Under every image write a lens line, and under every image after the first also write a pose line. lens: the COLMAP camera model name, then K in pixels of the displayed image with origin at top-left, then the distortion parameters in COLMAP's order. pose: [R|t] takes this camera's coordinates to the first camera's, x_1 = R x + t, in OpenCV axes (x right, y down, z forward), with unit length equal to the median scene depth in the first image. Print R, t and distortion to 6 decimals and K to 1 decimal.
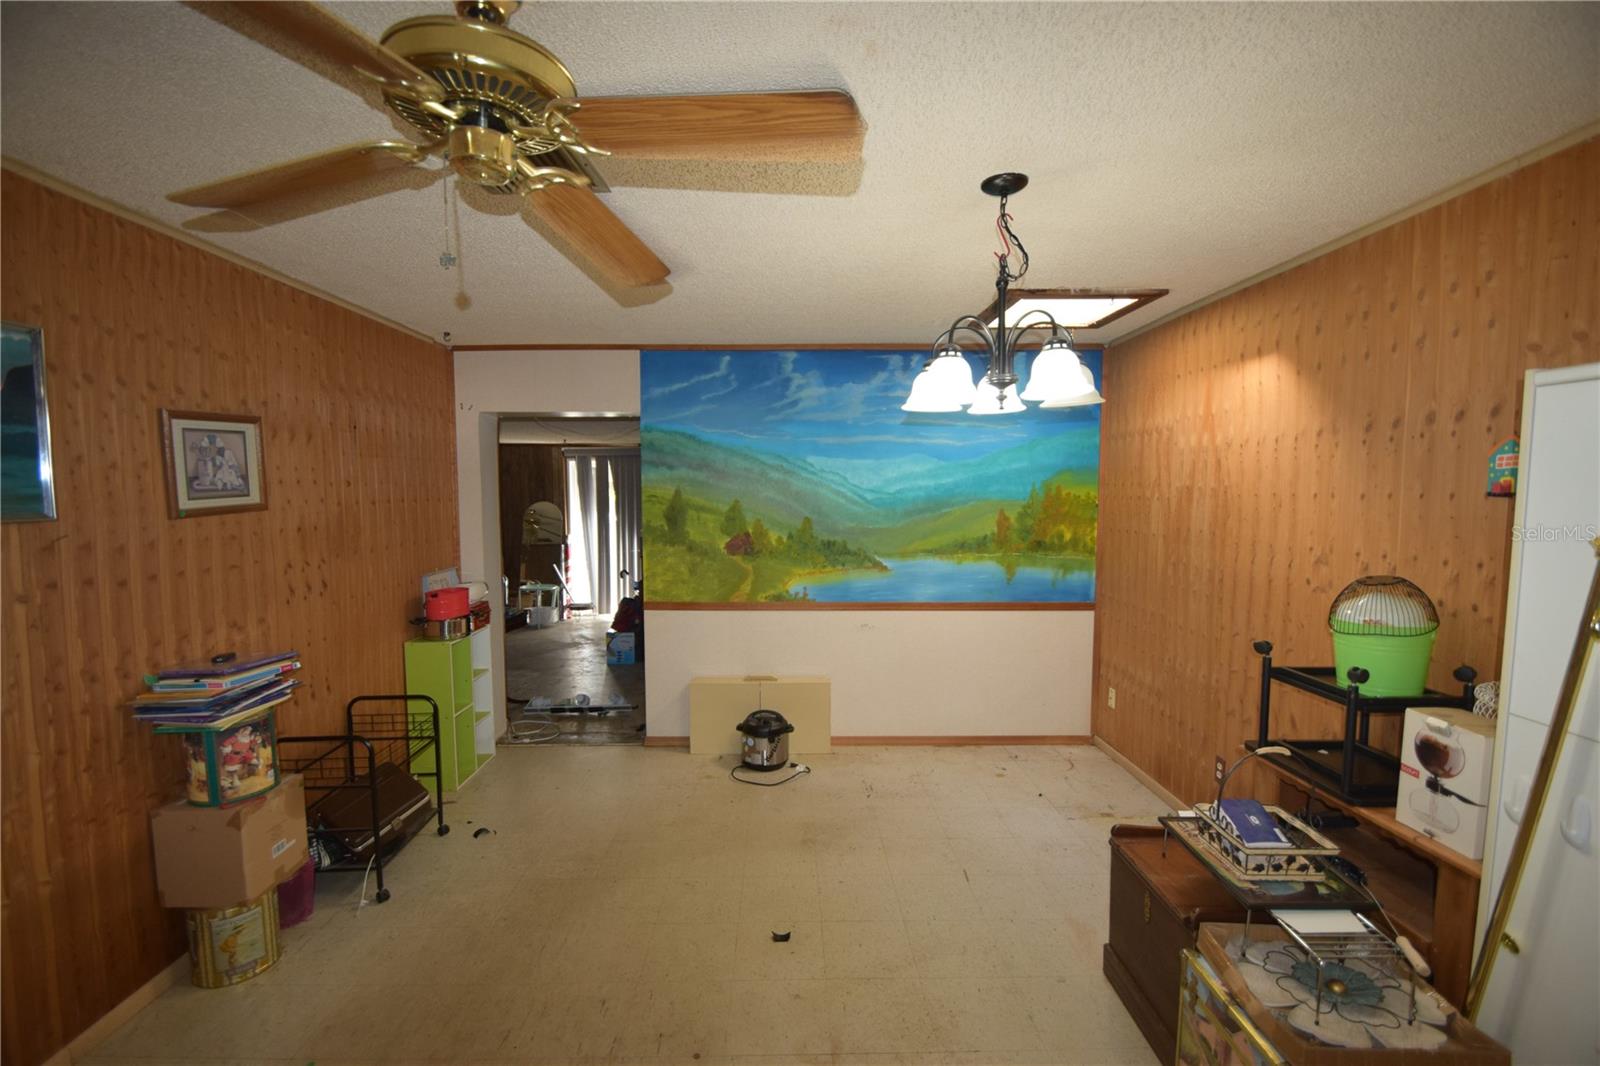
lens RADIAL K [[701.7, 0, 794.5], [0, 701.7, 541.8], [0, 0, 1]] dist [0.007992, -0.011926]
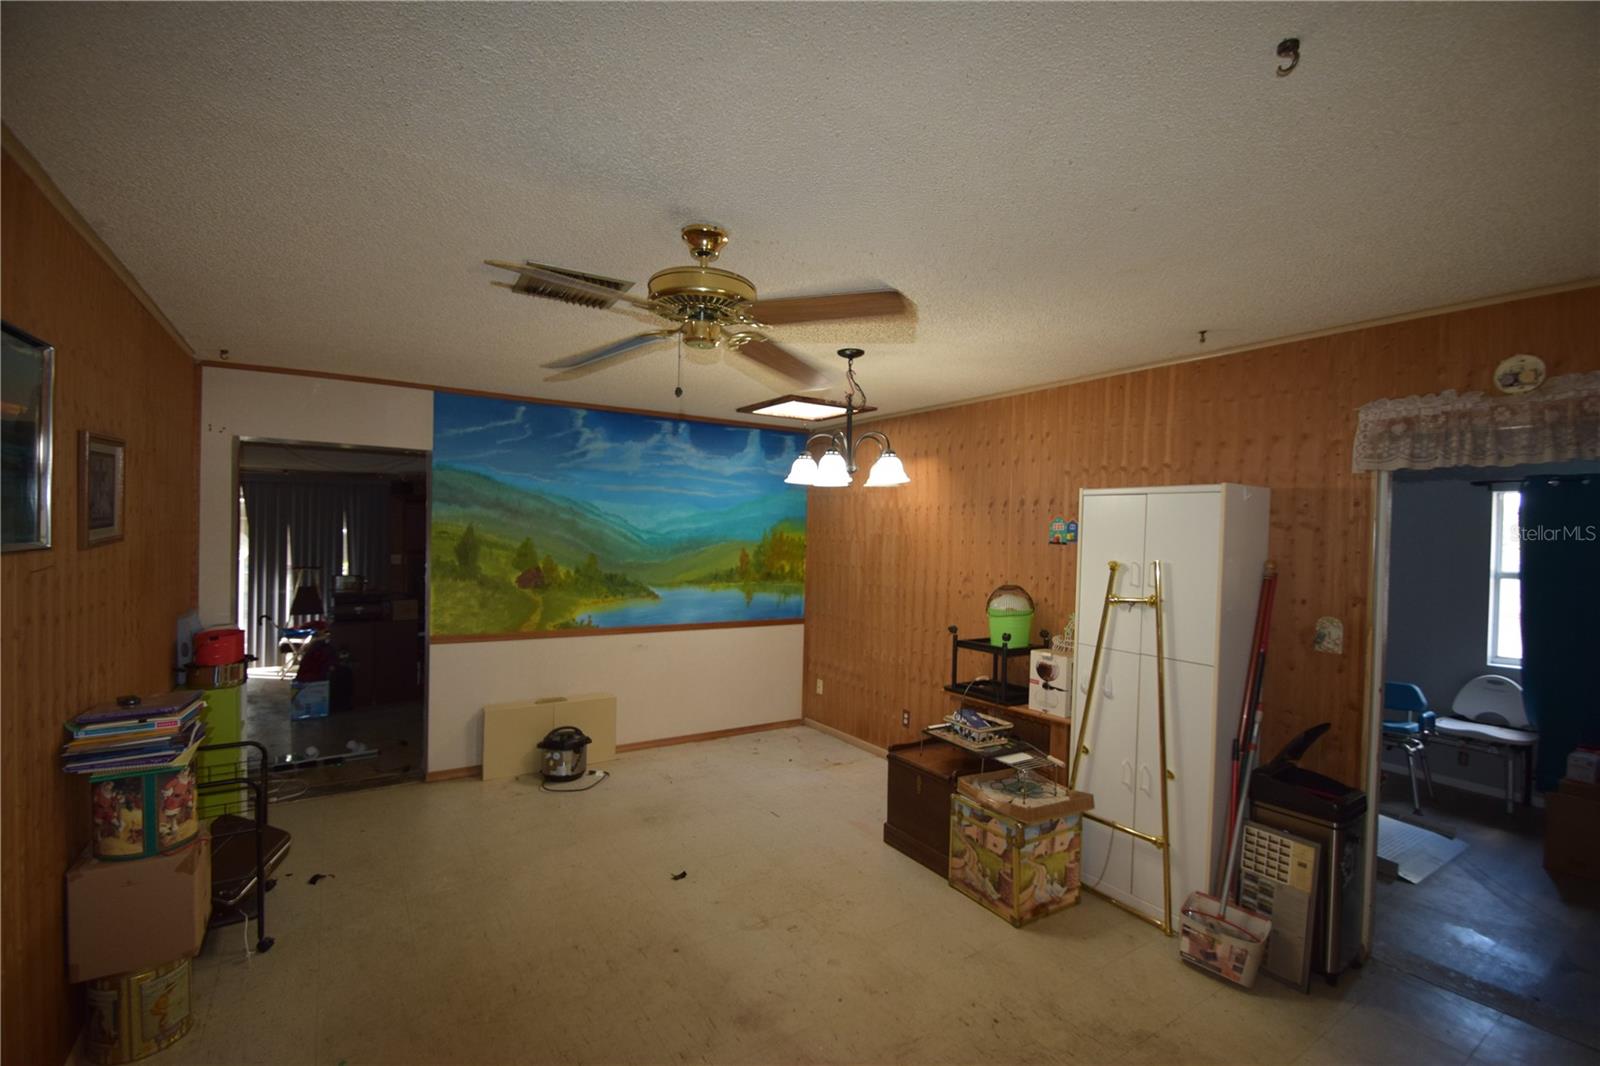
lens RADIAL K [[701.7, 0, 792.3], [0, 701.7, 541.1], [0, 0, 1]] dist [0.007992, -0.011926]
pose [[0.847423, 0.014900, 0.530709, -0.383520], [0.015429, 0.998493, -0.052671, 0.012282], [-0.530694, 0.052822, 0.845916, -0.170648]]
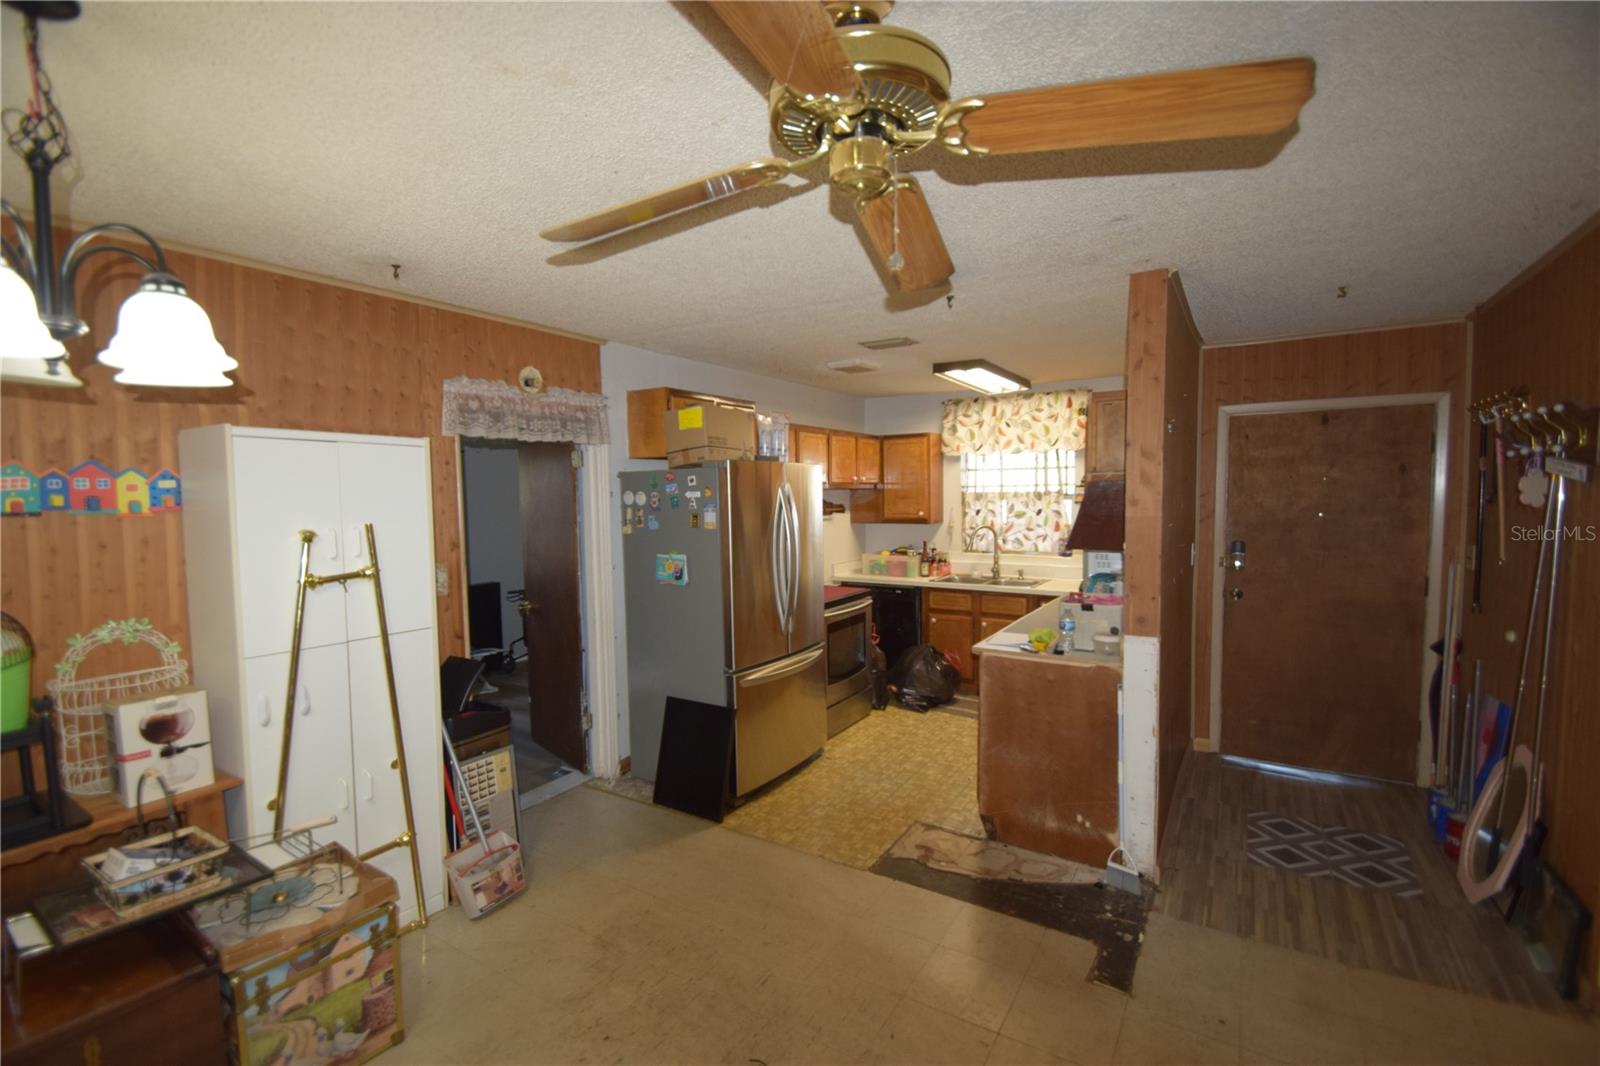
lens RADIAL K [[701.7, 0, 797.1], [0, 701.7, 541.2], [0, 0, 1]] dist [0.007992, -0.011926]
pose [[-0.837781, -0.022310, 0.545551, -0.311079], [0.057468, 0.990012, 0.128738, -0.050290], [-0.542974, 0.139206, -0.828131, 0.657504]]
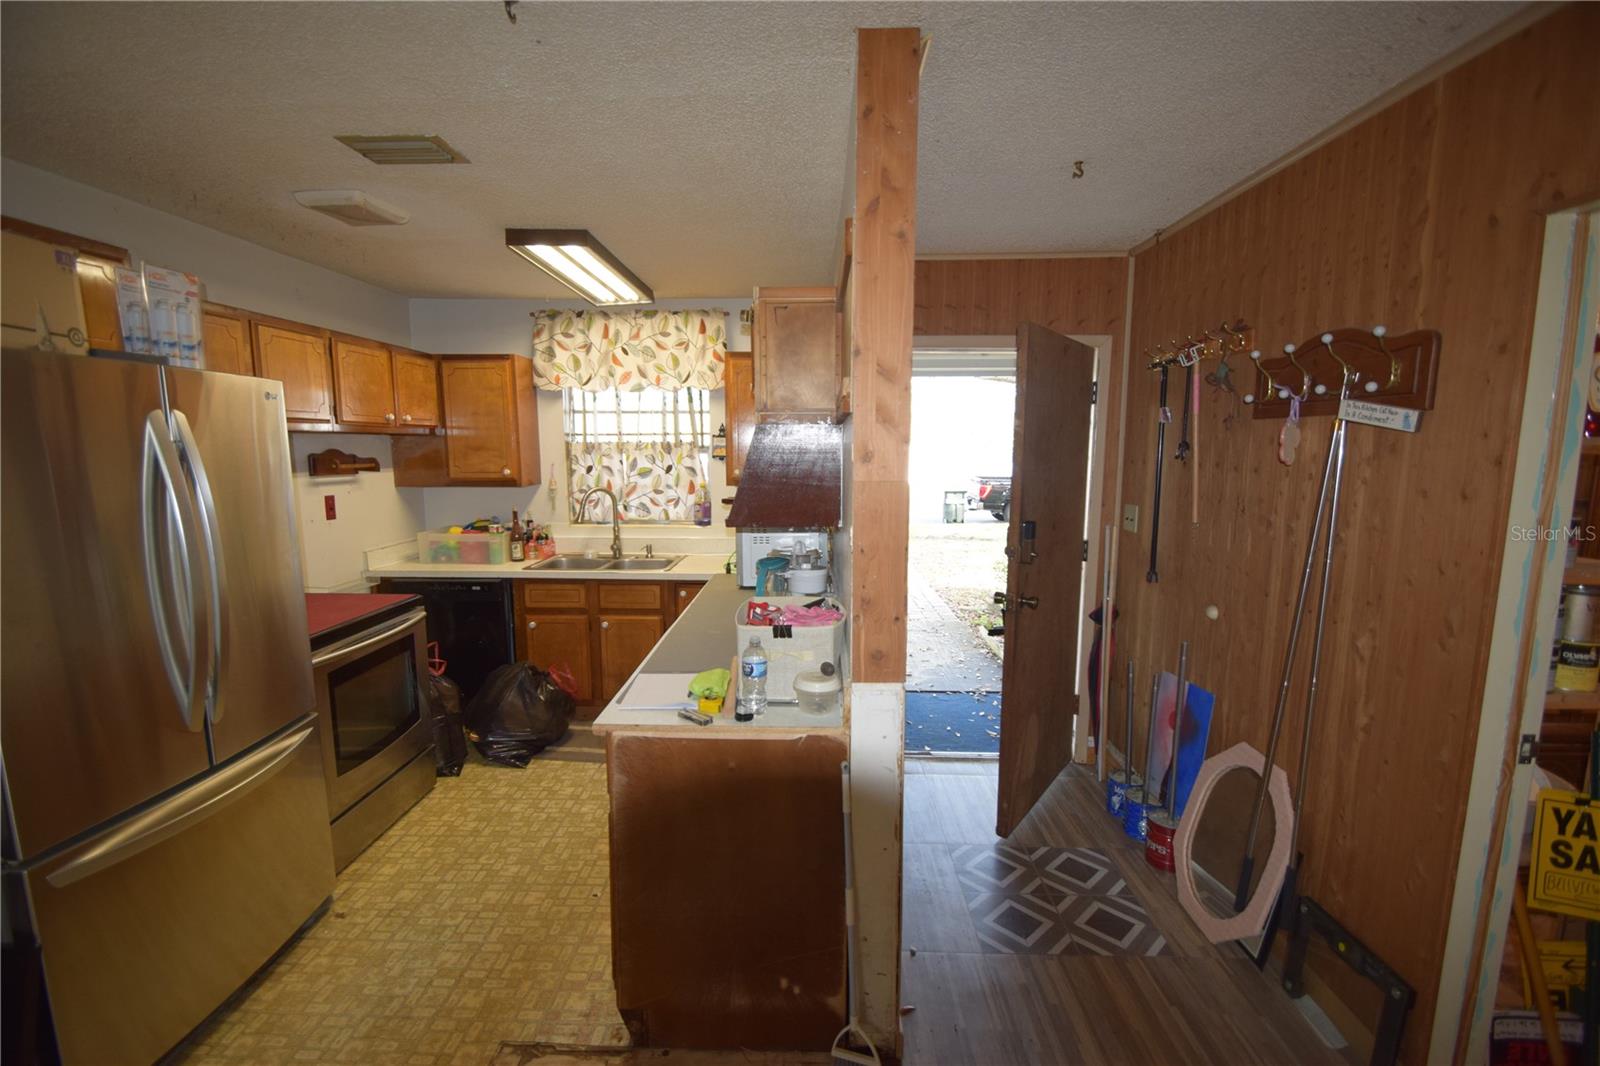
lens RADIAL K [[701.7, 0, 796.7], [0, 701.7, 542.0], [0, 0, 1]] dist [0.007992, -0.011926]
pose [[-0.999282, -0.001778, 0.037846, -0.167515], [0.006242, 0.977525, 0.210727, -0.011480], [-0.037370, 0.210812, -0.976812, 0.242831]]
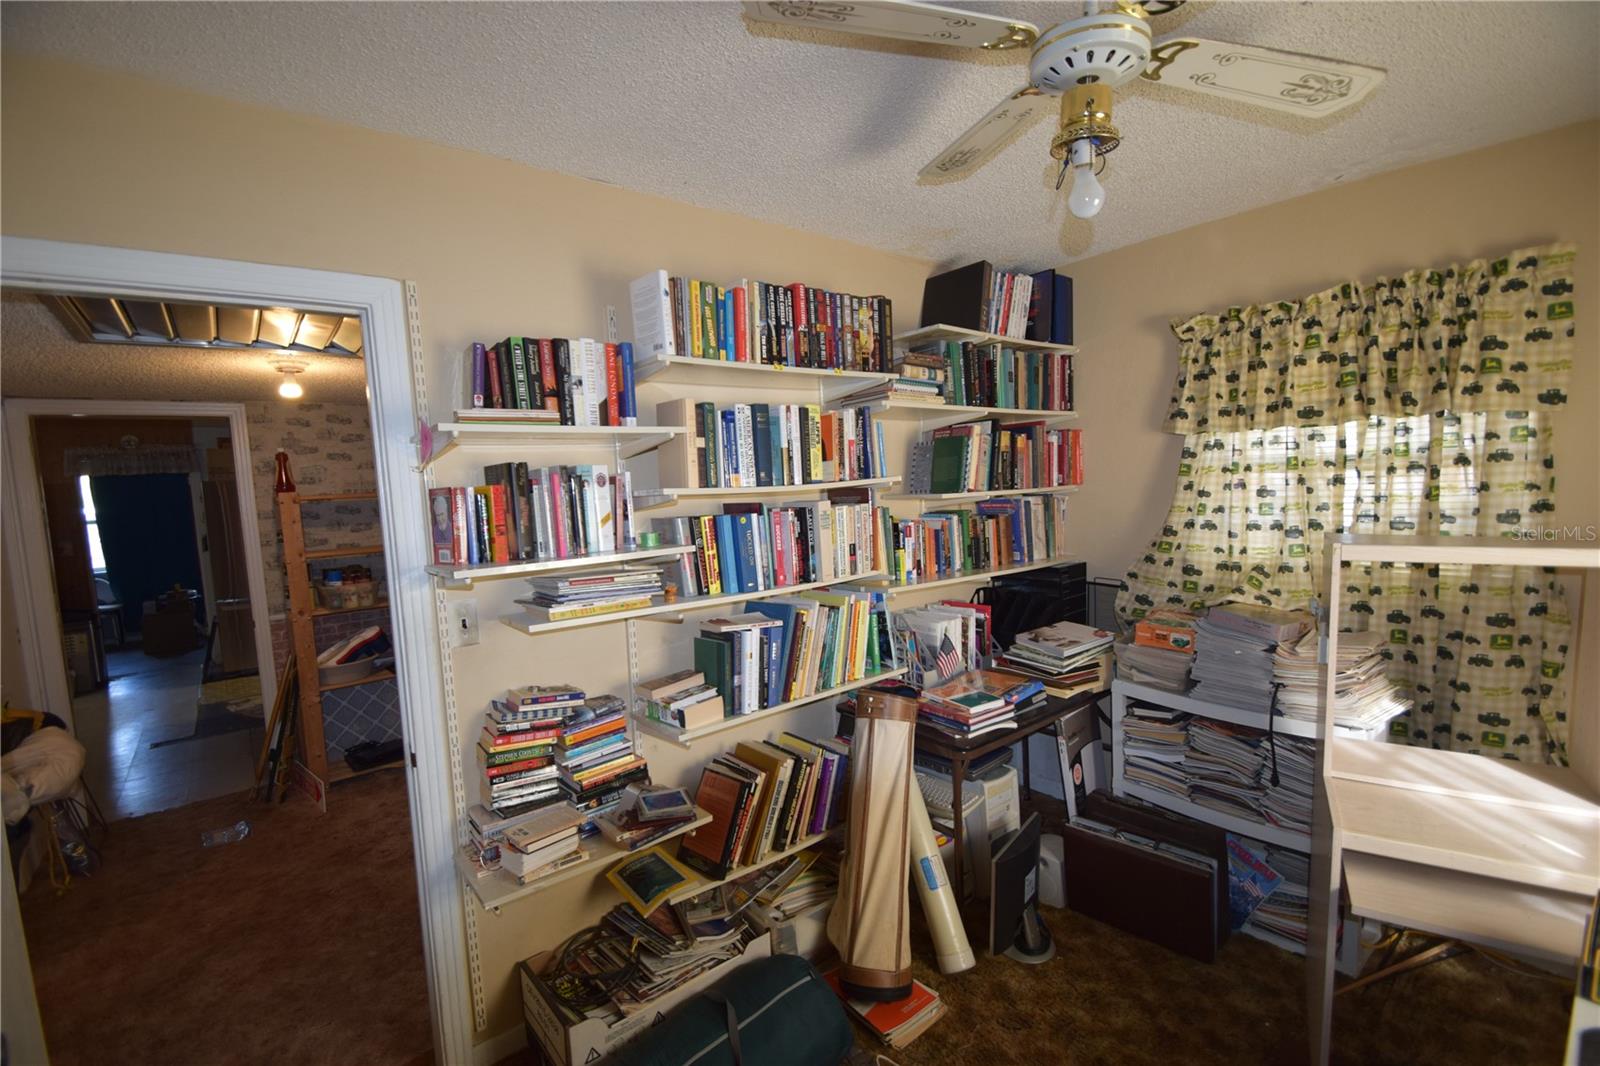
lens RADIAL K [[701.7, 0, 799.5], [0, 701.7, 543.6], [0, 0, 1]] dist [0.007992, -0.011926]
pose [[-0.616526, -0.046228, 0.785976, -1.982621], [0.107120, 0.984067, 0.141904, 0.021517], [-0.780013, 0.171682, -0.601751, -0.205341]]
